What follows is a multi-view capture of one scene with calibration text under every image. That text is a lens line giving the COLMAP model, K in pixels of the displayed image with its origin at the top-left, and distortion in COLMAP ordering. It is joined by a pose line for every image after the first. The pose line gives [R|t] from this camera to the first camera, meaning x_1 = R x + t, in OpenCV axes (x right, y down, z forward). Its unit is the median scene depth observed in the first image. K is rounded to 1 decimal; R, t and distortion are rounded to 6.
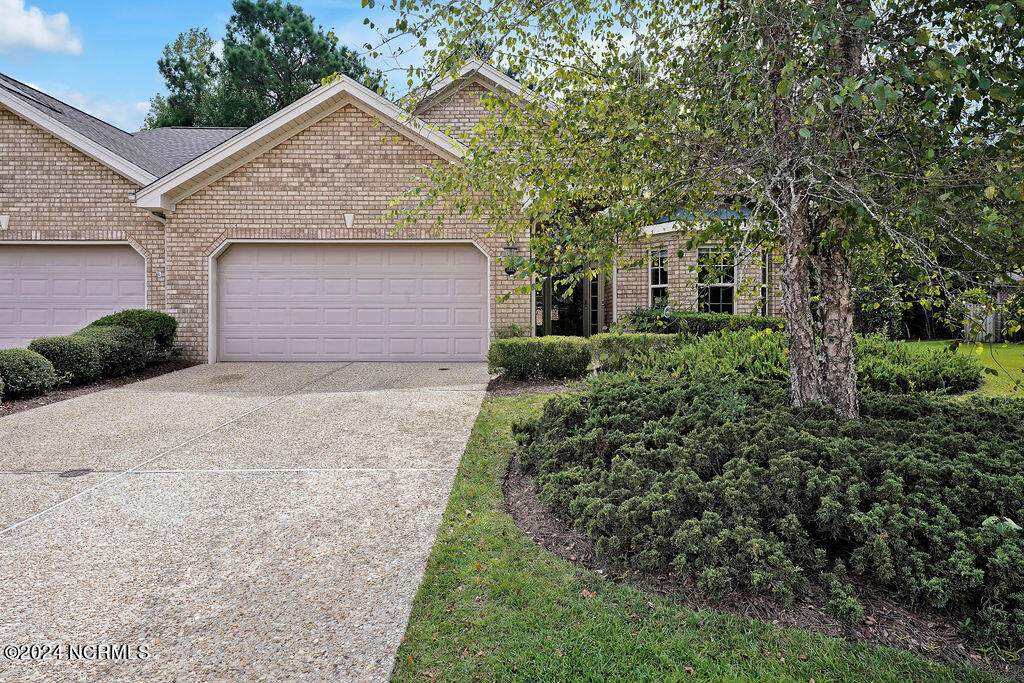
lens RADIAL K [[519.5, 0, 510.3], [0, 519.5, 319.9], [0, 0, 1]] dist [0.038909, -0.000091]
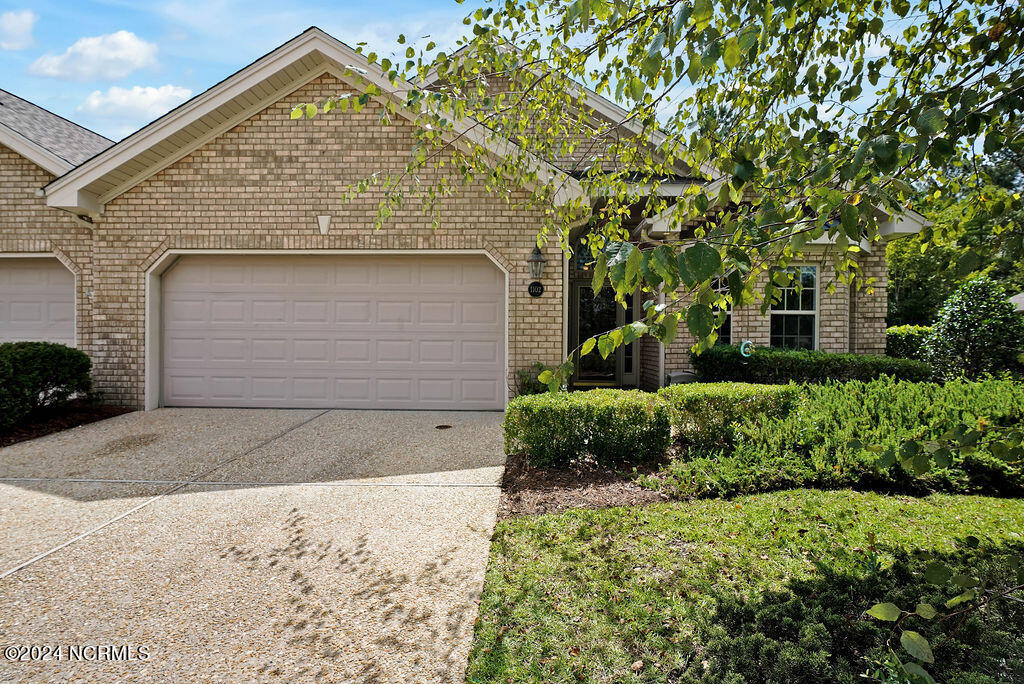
lens RADIAL K [[425.9, 0, 512.0], [0, 425.9, 342.0], [0, 0, 1]] dist [0.000215, 0.000076]
pose [[0.999354, 0.008630, -0.034884, -0.011937], [-0.008491, 0.999955, 0.004114, -0.024293], [0.034918, -0.003815, 0.999383, 0.389584]]
